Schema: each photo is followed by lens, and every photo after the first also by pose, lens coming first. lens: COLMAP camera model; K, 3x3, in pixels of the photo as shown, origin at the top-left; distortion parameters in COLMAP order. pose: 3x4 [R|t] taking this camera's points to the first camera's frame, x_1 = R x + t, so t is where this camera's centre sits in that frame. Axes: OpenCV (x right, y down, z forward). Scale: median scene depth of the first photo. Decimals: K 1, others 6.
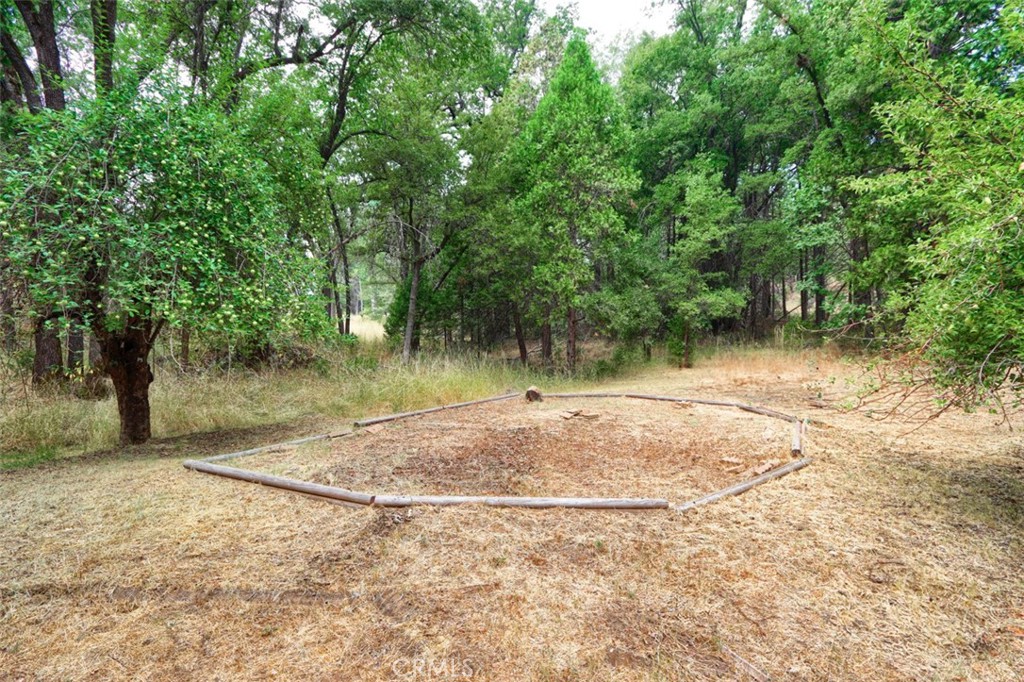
lens RADIAL K [[482.6, 0, 513.7], [0, 482.6, 338.2], [0, 0, 1]] dist [-0.004155, 0.000244]
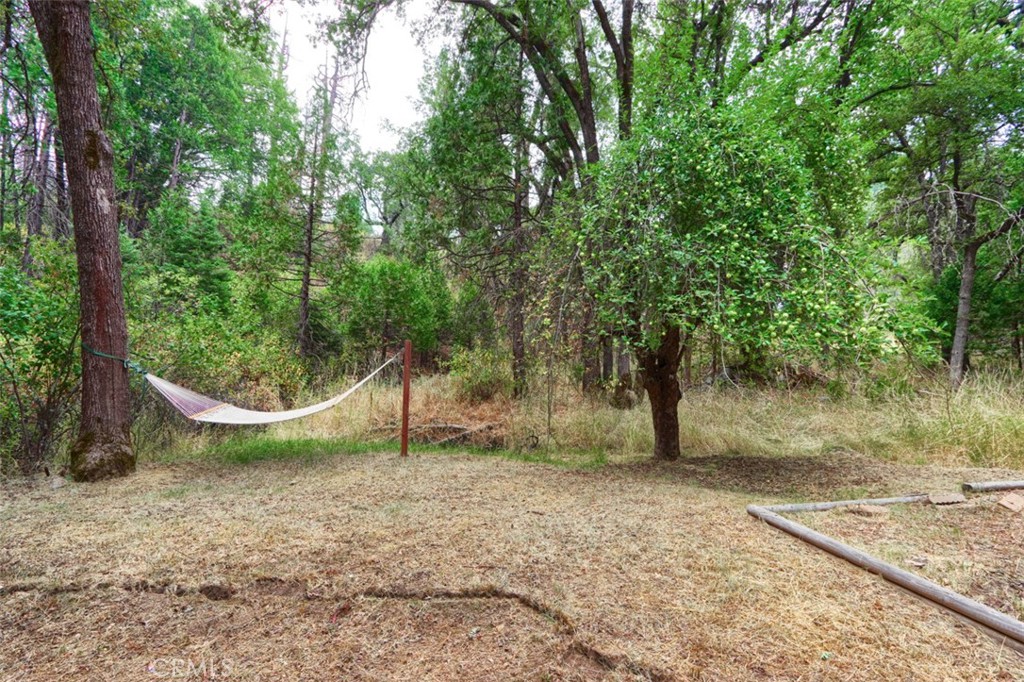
lens RADIAL K [[482.6, 0, 513.7], [0, 482.6, 338.2], [0, 0, 1]] dist [-0.004155, 0.000244]
pose [[0.618727, -0.031938, -0.784957, -0.227761], [0.005571, 0.999327, -0.036269, -0.001077], [0.785587, 0.018067, 0.618488, 0.144265]]
